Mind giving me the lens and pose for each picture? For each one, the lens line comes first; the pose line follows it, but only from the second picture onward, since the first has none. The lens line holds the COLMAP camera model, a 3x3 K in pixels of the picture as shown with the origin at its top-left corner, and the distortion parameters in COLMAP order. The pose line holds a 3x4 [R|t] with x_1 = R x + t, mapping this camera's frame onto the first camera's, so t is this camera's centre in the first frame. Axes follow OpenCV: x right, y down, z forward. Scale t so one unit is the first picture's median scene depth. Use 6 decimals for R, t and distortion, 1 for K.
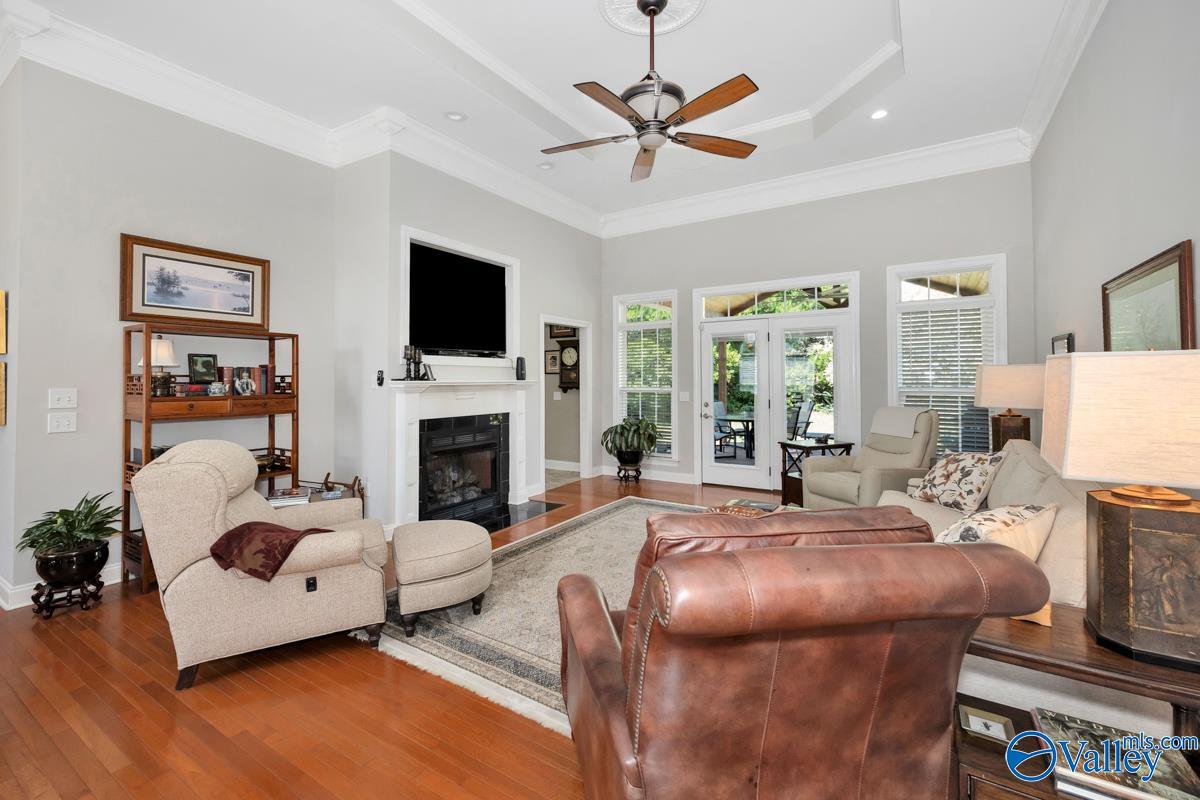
lens RADIAL K [[507.2, 0, 601.0], [0, 507.2, 349.9], [0, 0, 1]] dist [0.008551, -0.000071]
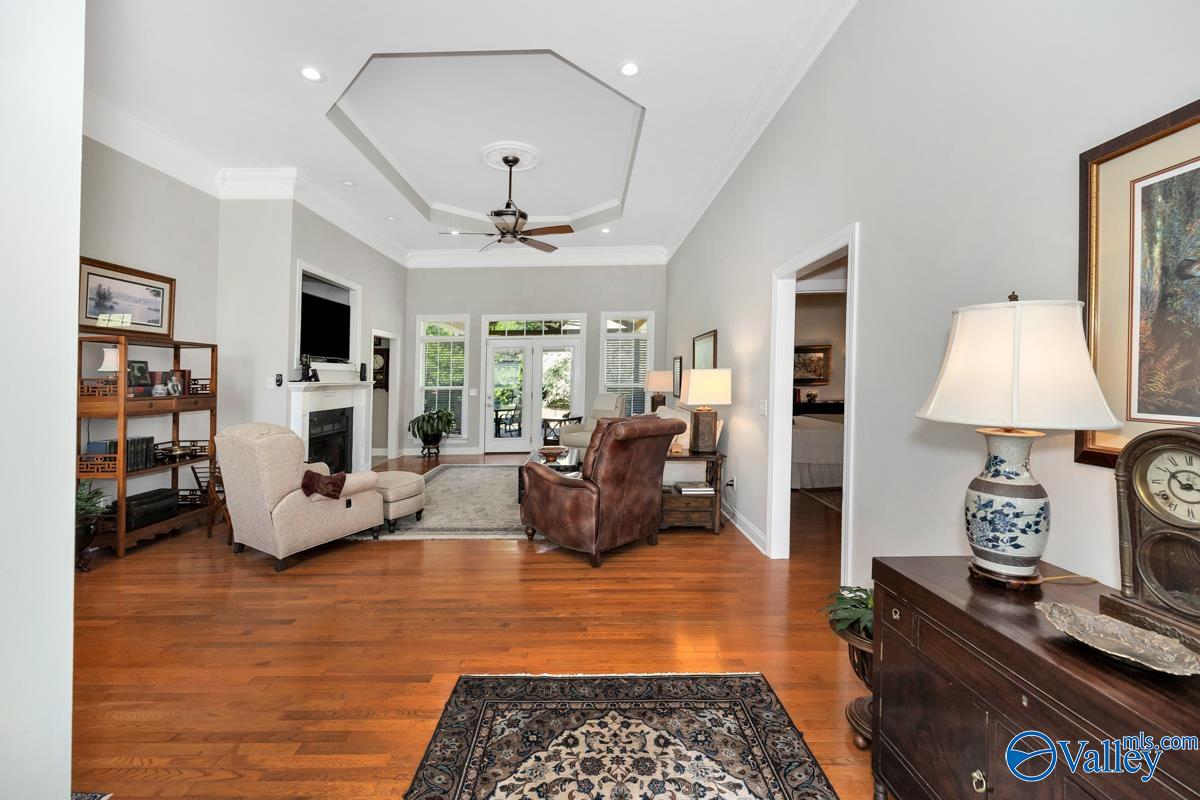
lens RADIAL K [[486.0, 0, 598.1], [0, 486.0, 376.0], [0, 0, 1]] dist [0.006768, 0.000070]
pose [[0.827120, -0.003683, 0.562014, -0.459439], [-0.024285, 0.998810, 0.042285, -0.025243], [-0.561501, -0.048624, 0.826046, -0.439128]]
